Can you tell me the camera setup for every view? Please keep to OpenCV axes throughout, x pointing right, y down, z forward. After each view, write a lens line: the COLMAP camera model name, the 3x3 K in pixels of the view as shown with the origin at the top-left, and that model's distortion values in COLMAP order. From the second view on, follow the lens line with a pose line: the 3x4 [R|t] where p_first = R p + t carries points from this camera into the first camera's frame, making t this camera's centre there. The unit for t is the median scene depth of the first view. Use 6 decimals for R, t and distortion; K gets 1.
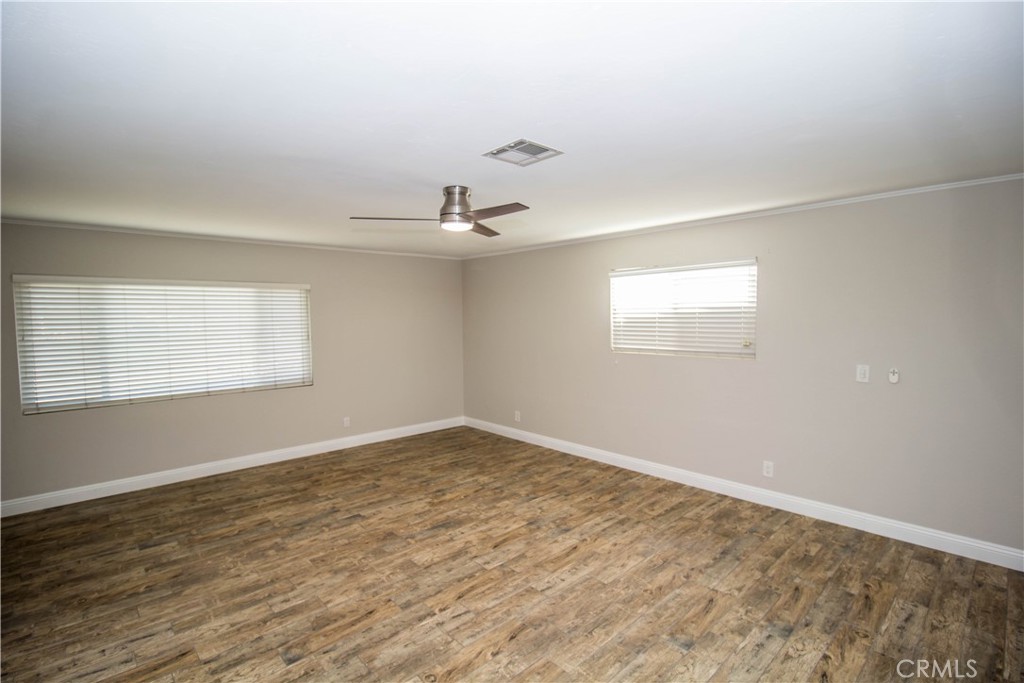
lens RADIAL K [[475.5, 0, 513.7], [0, 475.5, 338.4], [0, 0, 1]] dist [-0.000704, -0.013544]
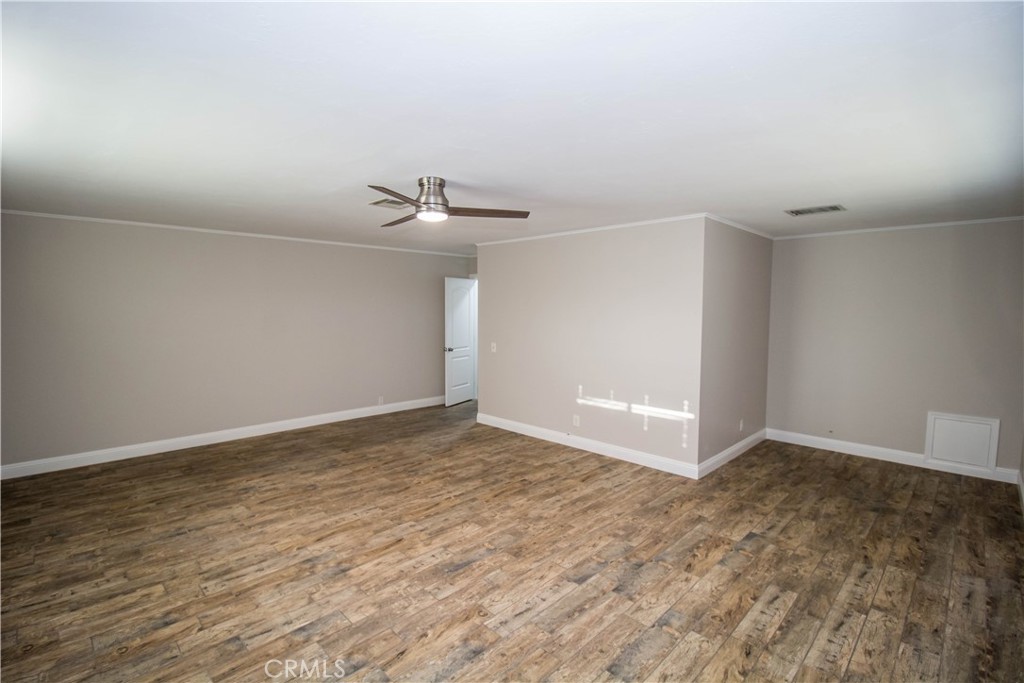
lens RADIAL K [[475.5, 0, 513.7], [0, 475.5, 338.4], [0, 0, 1]] dist [-0.000704, -0.013544]
pose [[-0.999294, 0.004944, -0.037249, -0.230765], [0.000559, 0.993153, 0.116818, -0.085144], [0.037572, 0.116715, -0.992455, 1.873633]]
